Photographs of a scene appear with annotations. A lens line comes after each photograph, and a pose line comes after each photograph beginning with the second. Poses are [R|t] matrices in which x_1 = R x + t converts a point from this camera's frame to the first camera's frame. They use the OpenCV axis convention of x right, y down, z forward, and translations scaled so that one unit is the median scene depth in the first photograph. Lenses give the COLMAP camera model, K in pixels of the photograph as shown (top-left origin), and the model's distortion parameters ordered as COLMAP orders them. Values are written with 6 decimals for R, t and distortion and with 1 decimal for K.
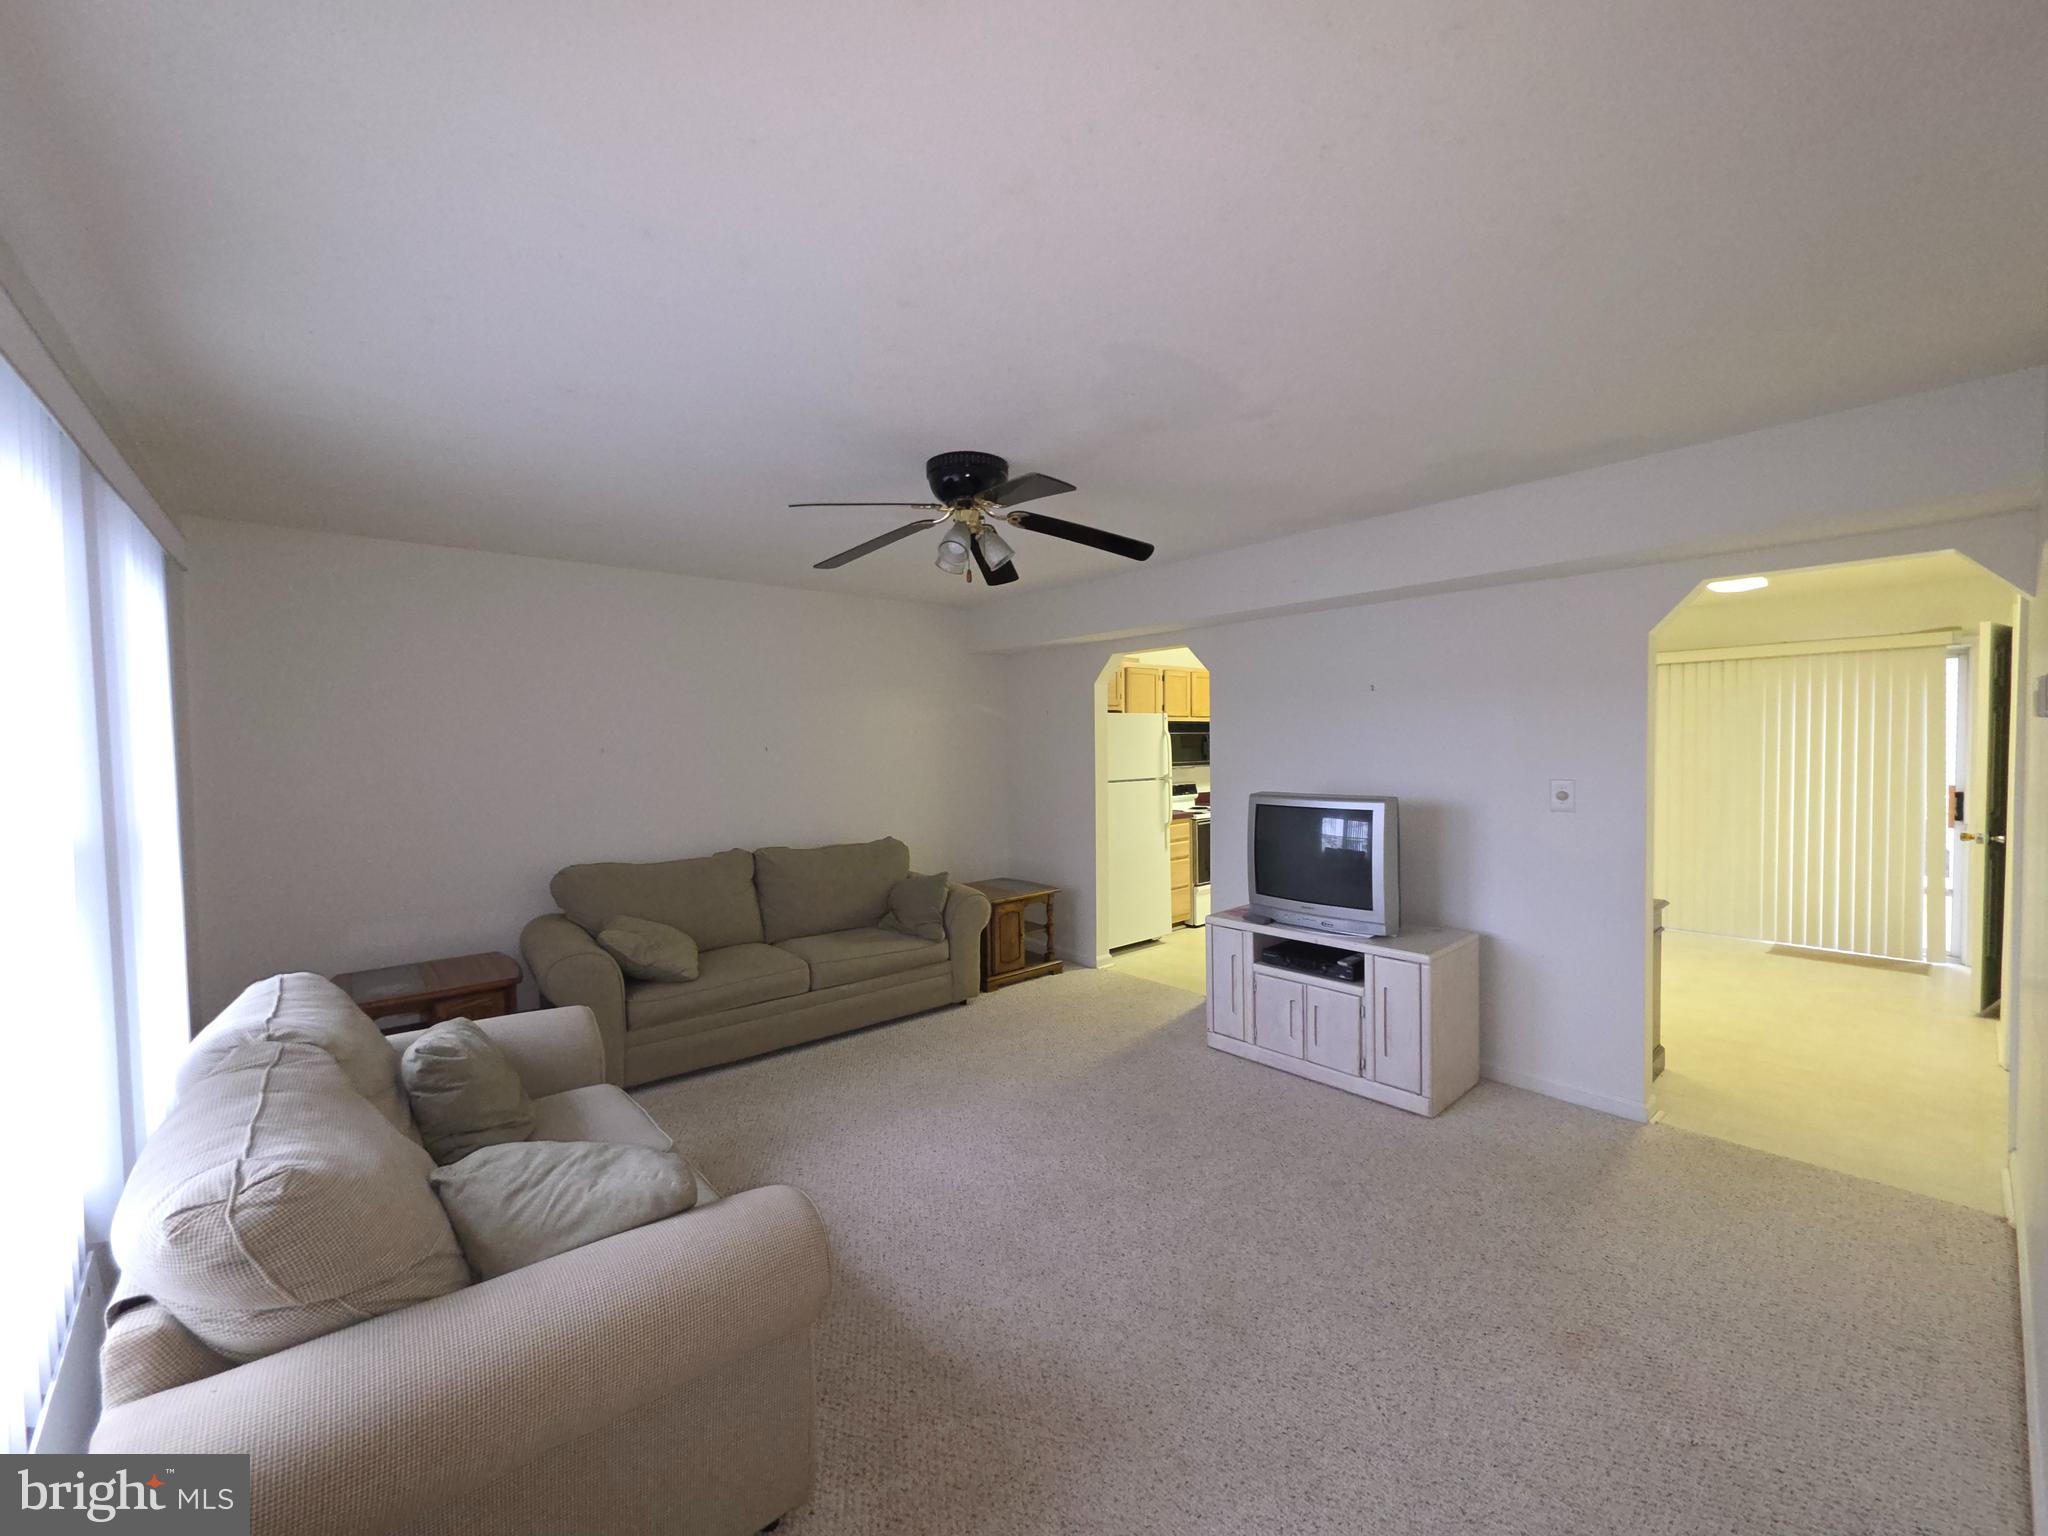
lens RADIAL K [[815.7, 0, 1018.6], [0, 815.7, 766.3], [0, 0, 1]] dist [0.000902, -0.000586]
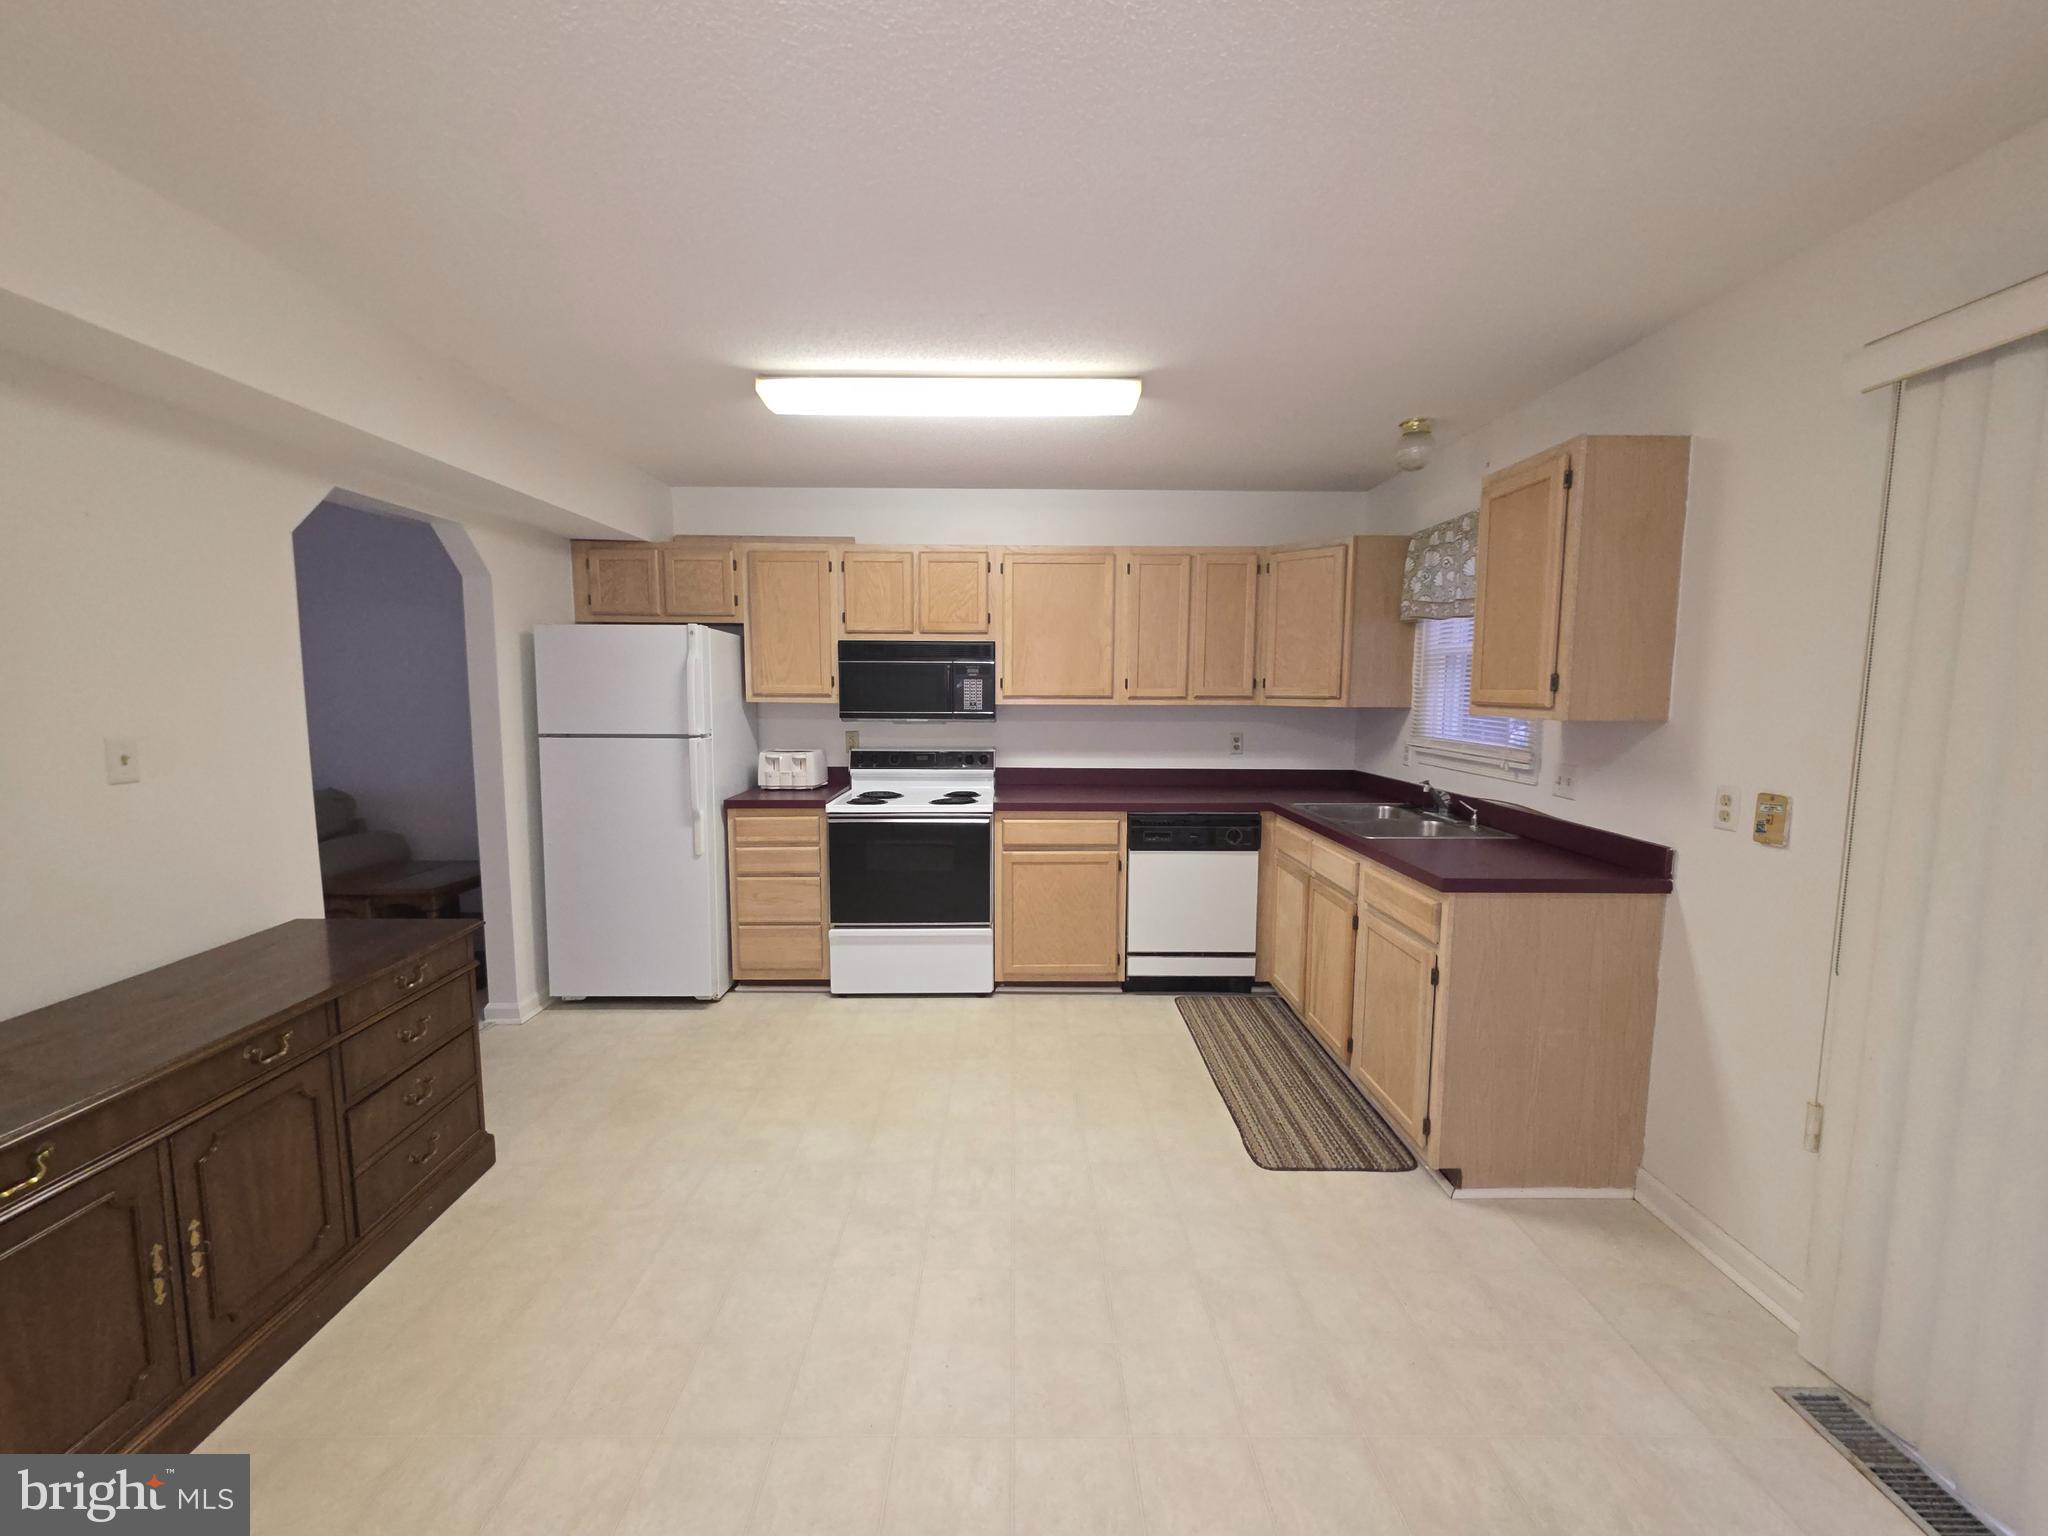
lens RADIAL K [[815.7, 0, 1016.3], [0, 815.7, 768.0], [0, 0, 1]] dist [0.000902, -0.000586]
pose [[0.765071, 0.082501, -0.638639, 0.975820], [-0.034922, 0.995615, 0.086780, -0.028478], [0.642998, -0.044091, 0.764598, 0.932495]]
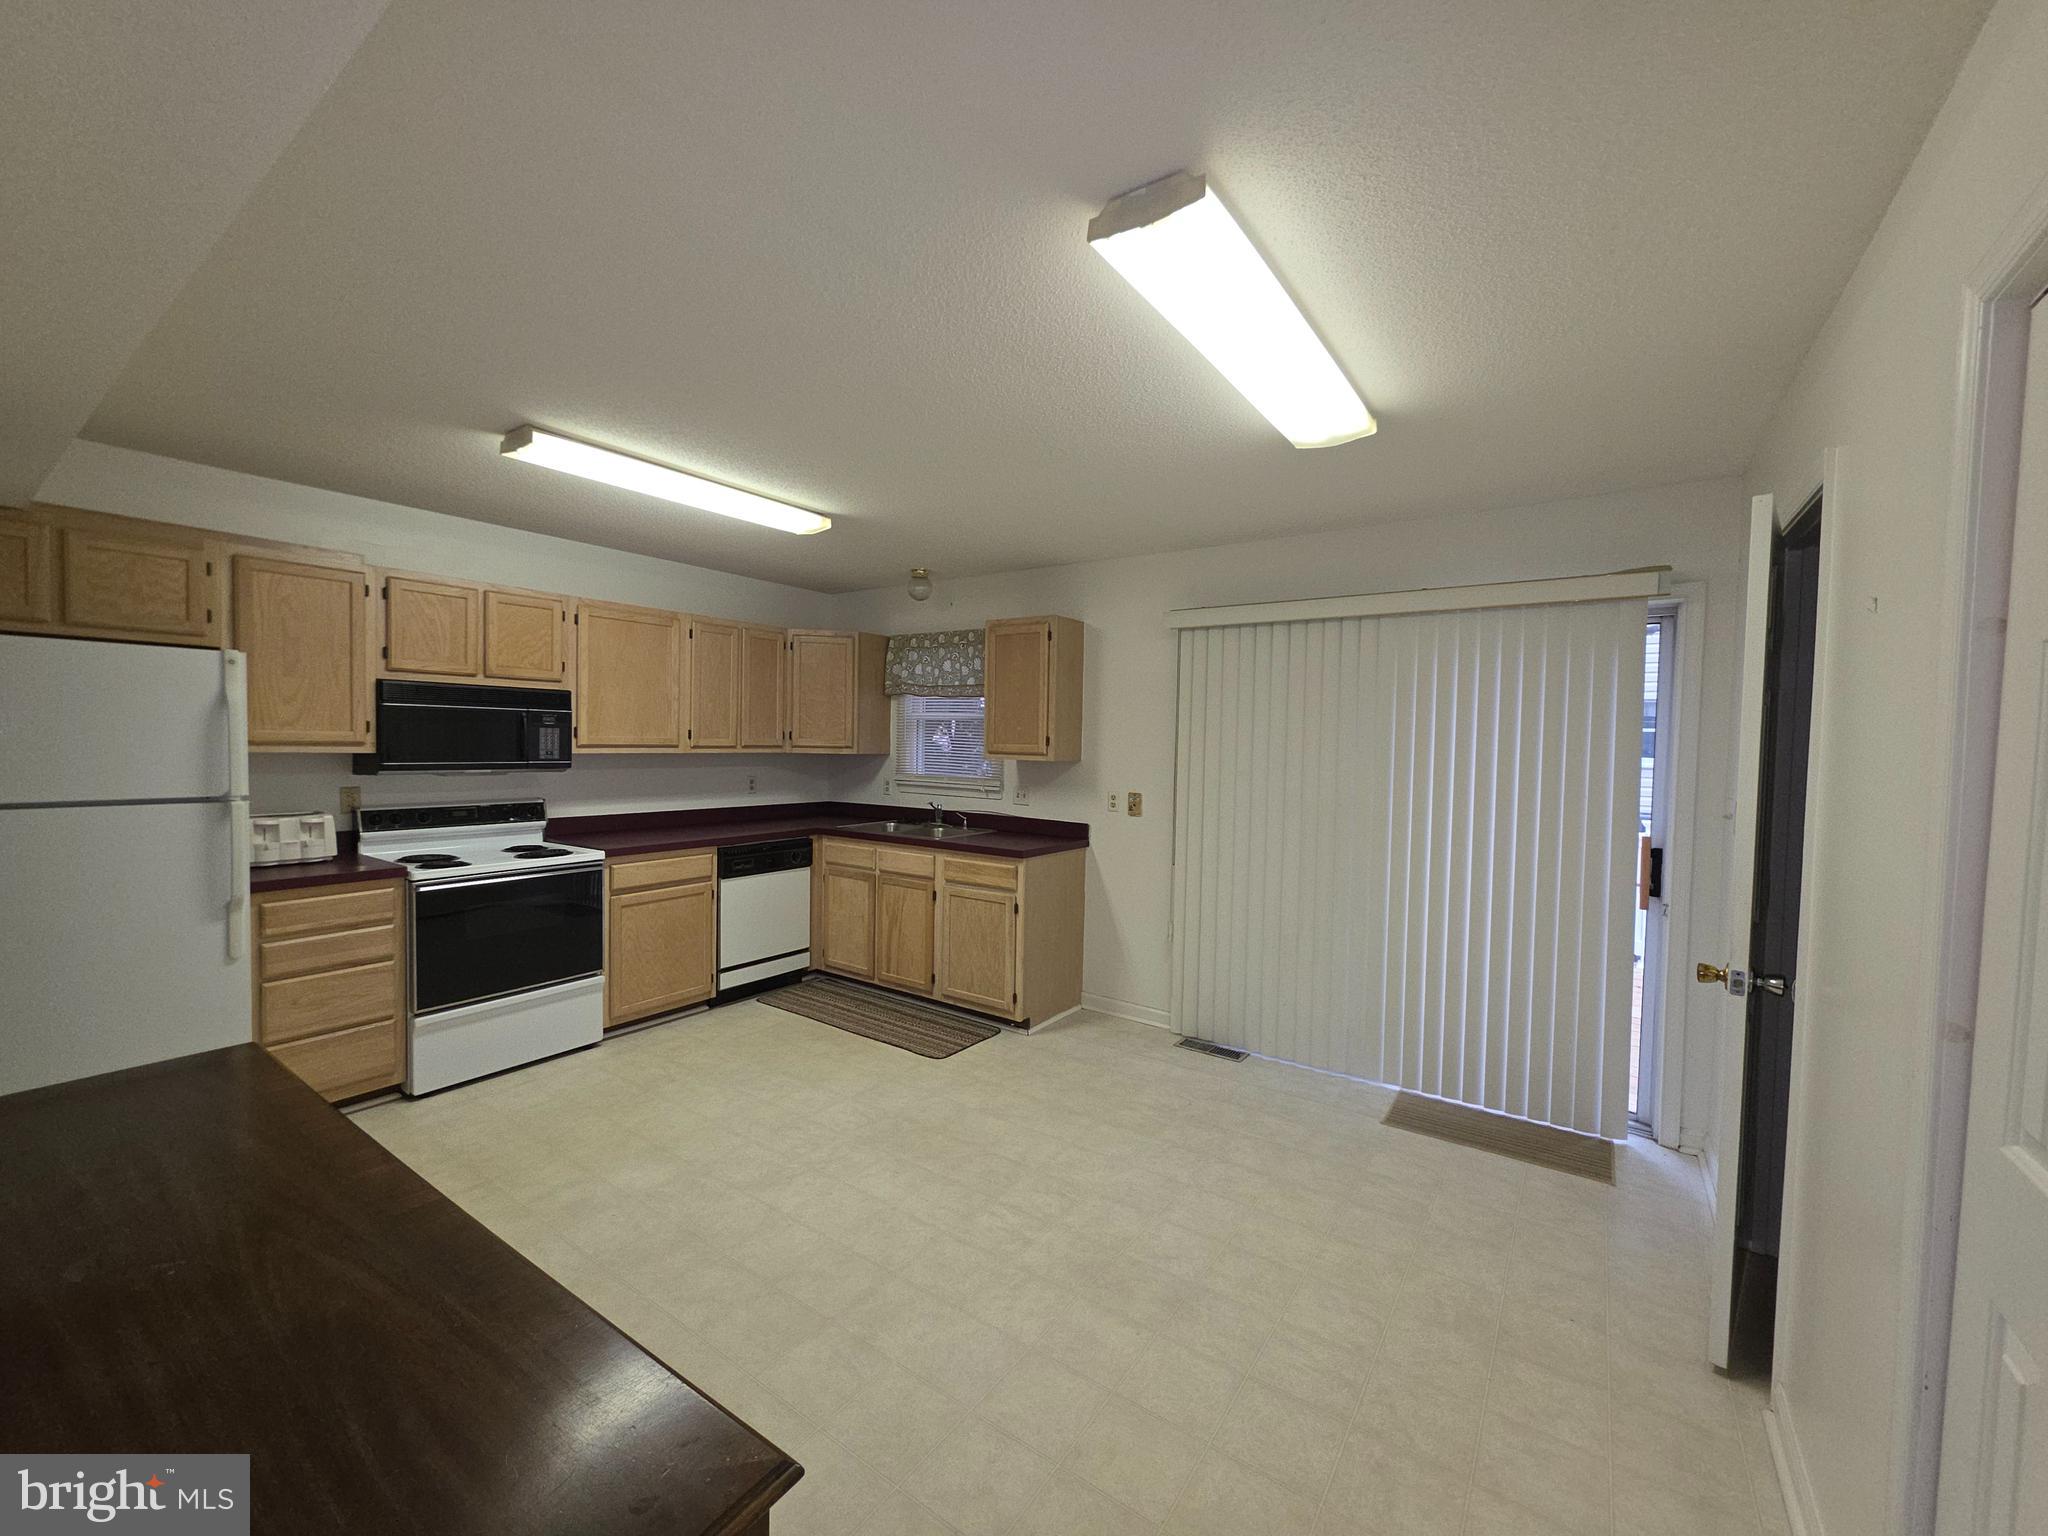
lens RADIAL K [[815.7, 0, 1024.5], [0, 815.7, 770.4], [0, 0, 1]] dist [0.000902, -0.000586]
pose [[0.967332, 0.025080, 0.252271, 0.640785], [-0.026960, 0.999629, 0.003999, -0.018171], [-0.252077, -0.010669, 0.967648, 0.624679]]
